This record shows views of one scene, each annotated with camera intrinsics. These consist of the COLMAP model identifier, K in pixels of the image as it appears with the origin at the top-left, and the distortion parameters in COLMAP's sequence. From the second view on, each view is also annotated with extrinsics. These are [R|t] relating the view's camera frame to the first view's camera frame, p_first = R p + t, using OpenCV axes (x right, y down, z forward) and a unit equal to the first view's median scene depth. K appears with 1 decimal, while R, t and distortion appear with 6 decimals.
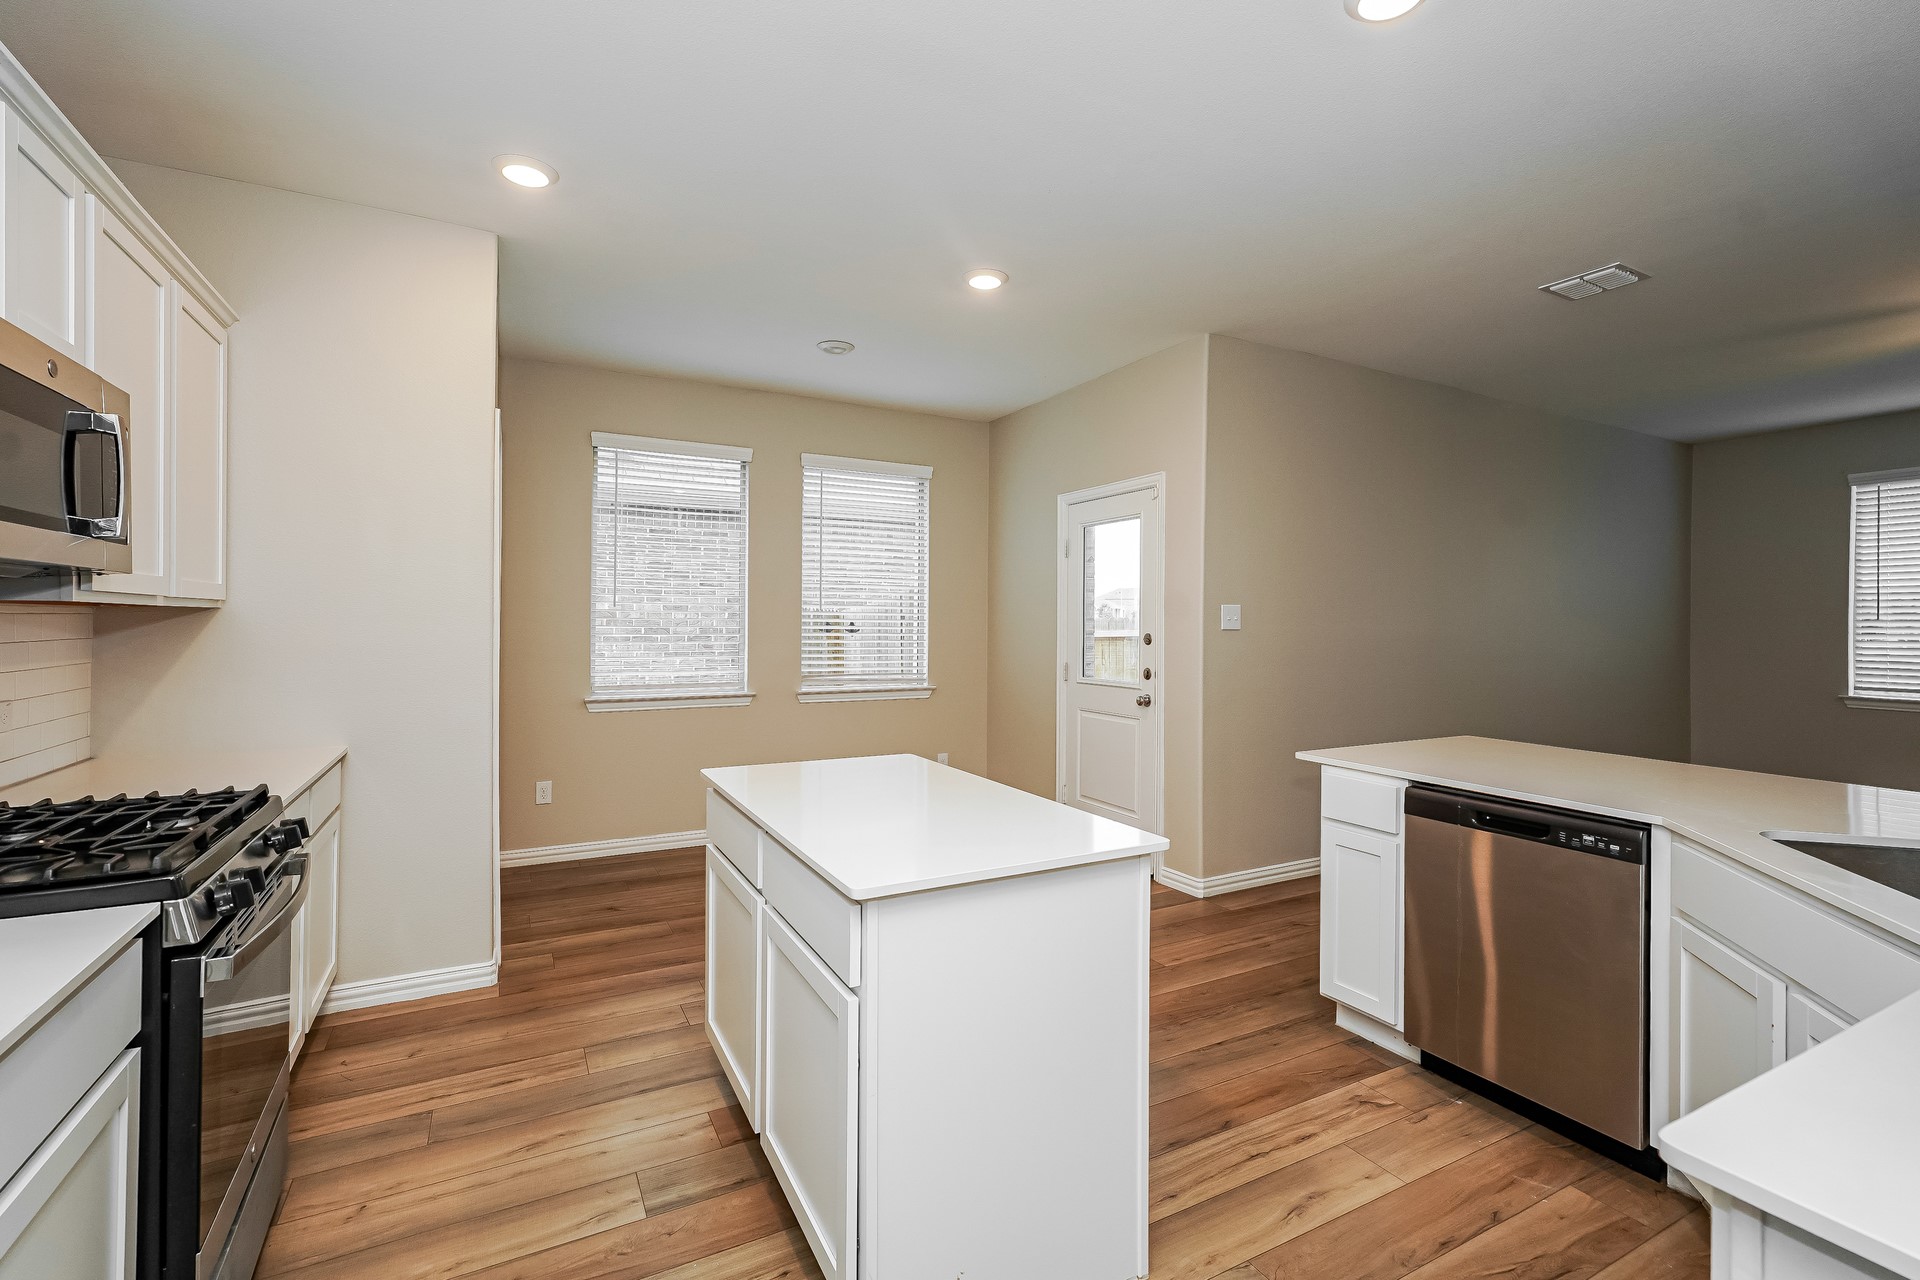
lens RADIAL K [[861.5, 0, 957.4], [0, 861.5, 632.9], [0, 0, 1]] dist [-0.000608, 0.000422]
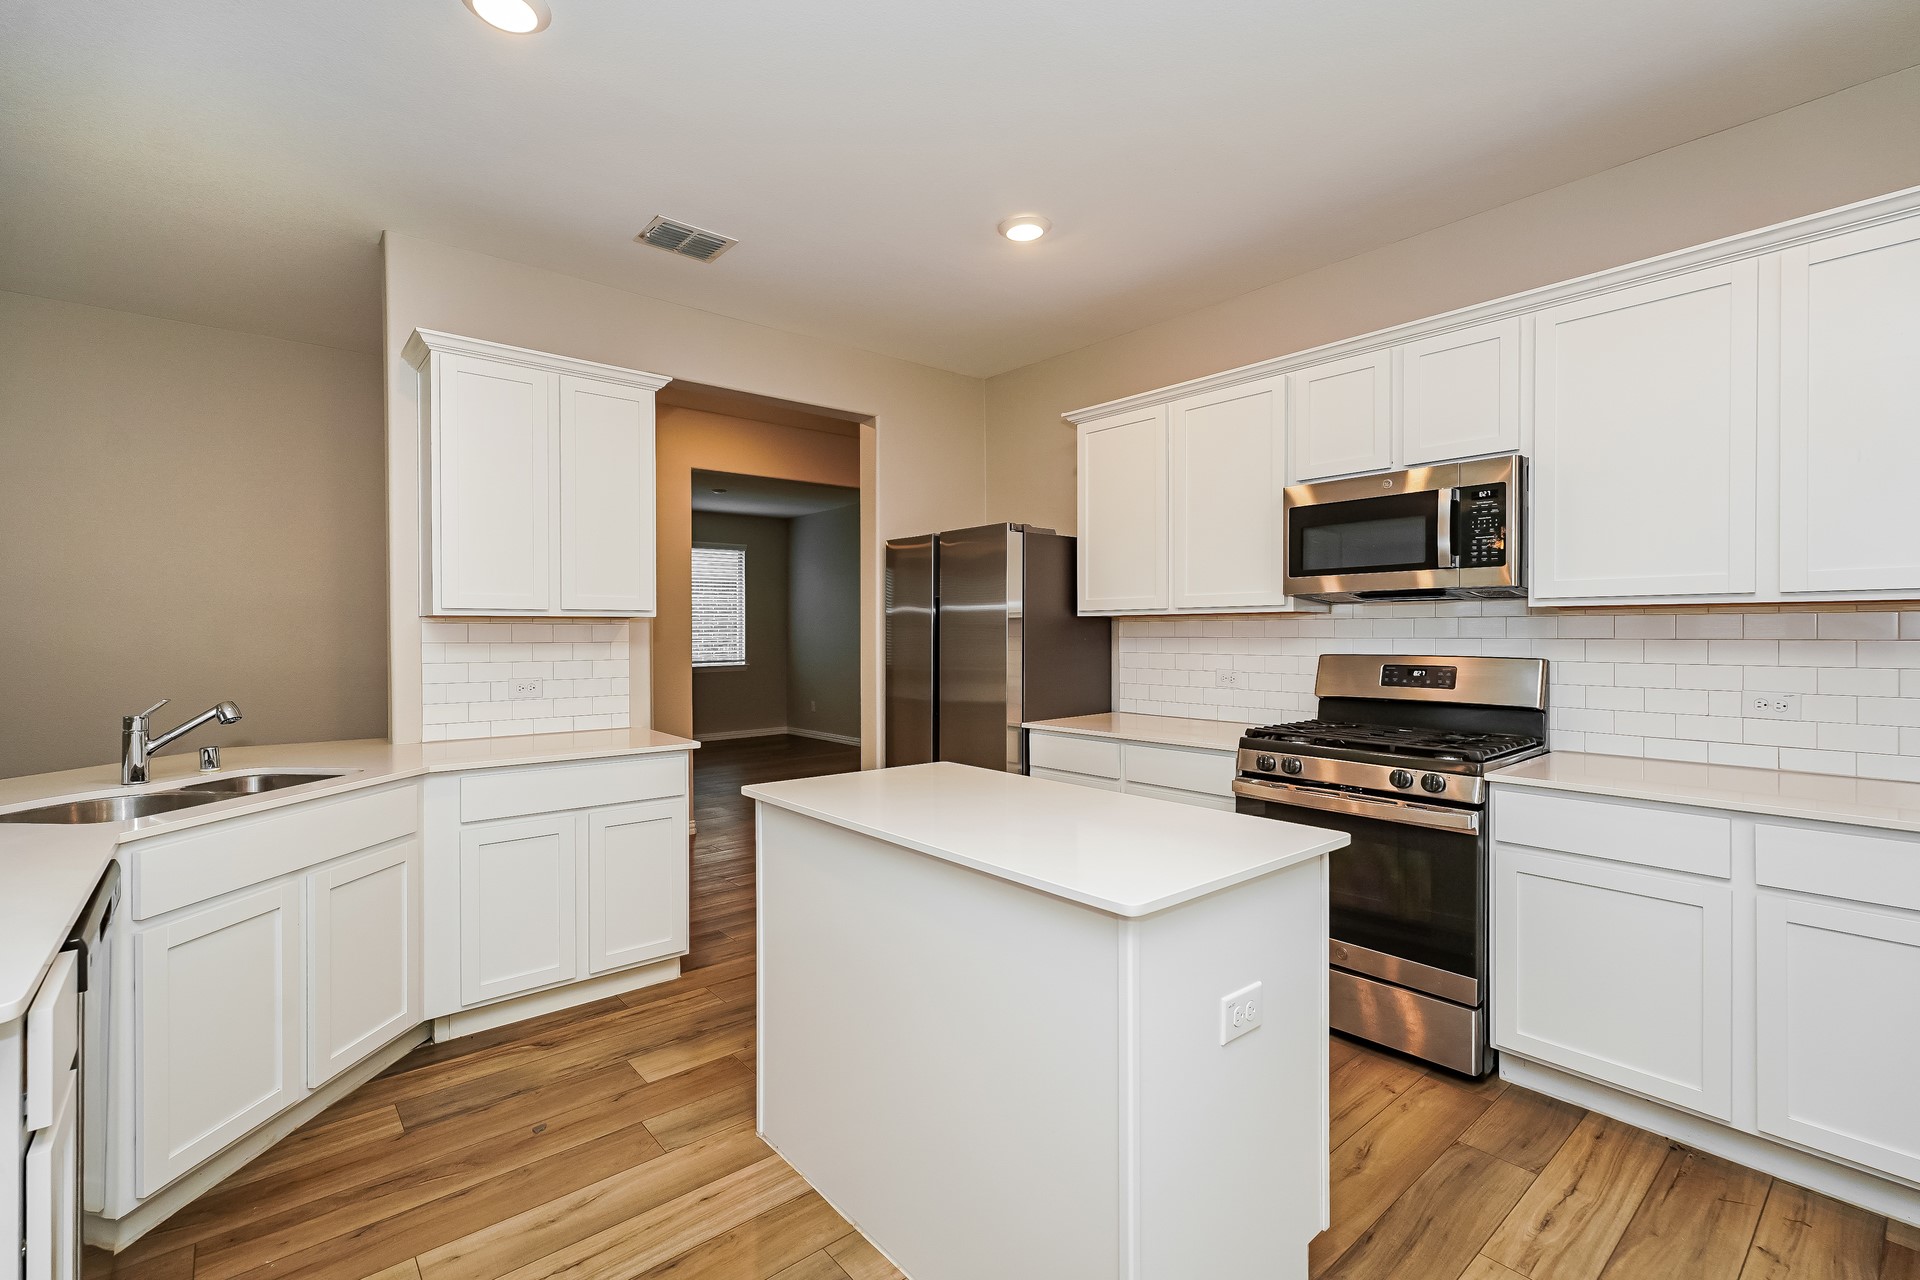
lens RADIAL K [[861.5, 0, 957.4], [0, 861.5, 632.9], [0, 0, 1]] dist [-0.000608, 0.000422]
pose [[-0.975855, -0.001864, -0.218413, 0.128832], [-0.006581, 0.999760, 0.020874, -0.008235], [0.218322, 0.021807, -0.975633, 1.398026]]
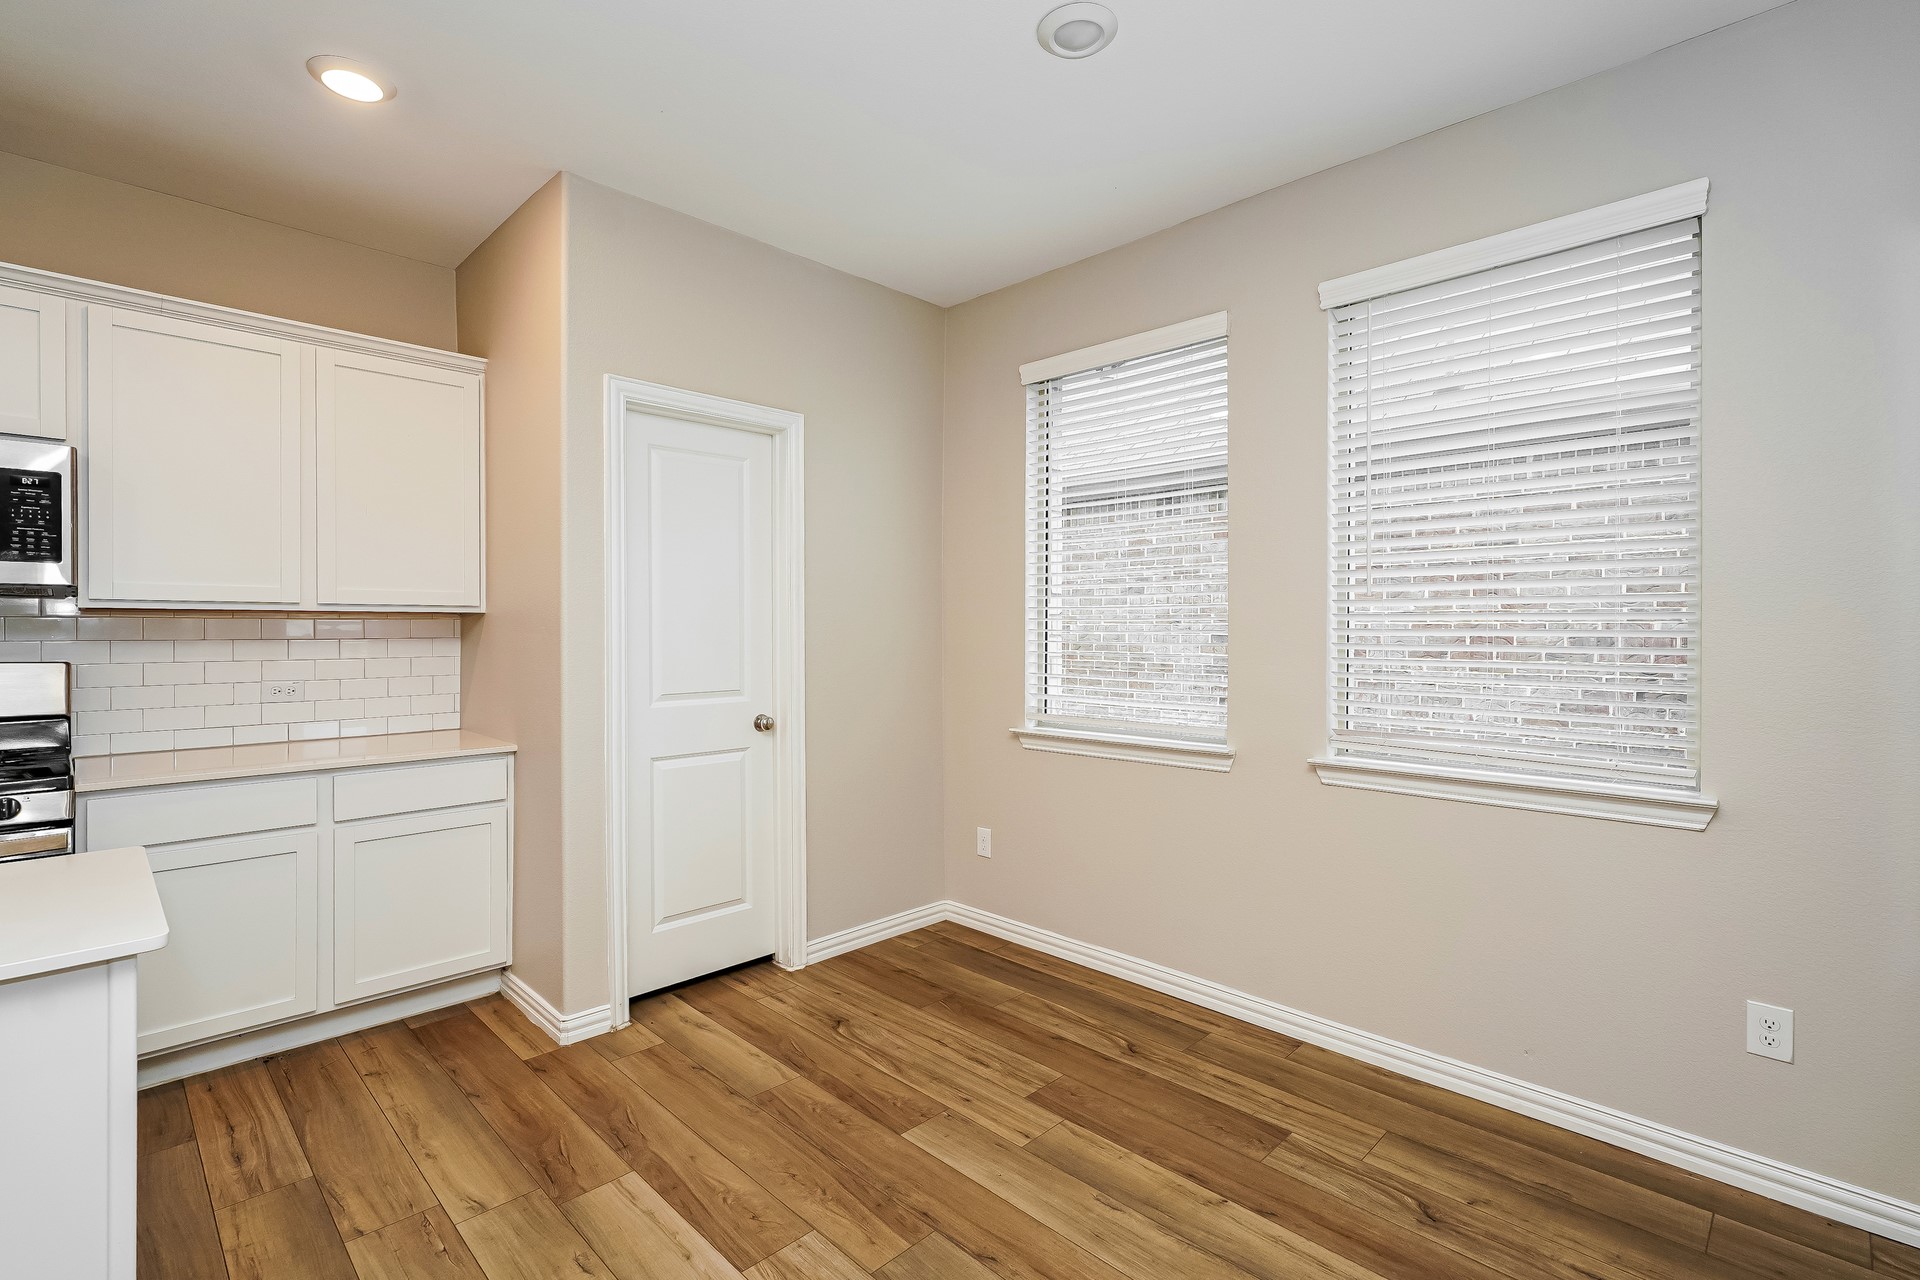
lens RADIAL K [[861.5, 0, 957.4], [0, 861.5, 632.9], [0, 0, 1]] dist [-0.000608, 0.000422]
pose [[0.302886, -0.002058, -0.953025, 0.437492], [-0.012548, 0.999902, -0.006147, -0.001007], [0.952944, 0.013820, 0.302830, 1.222374]]
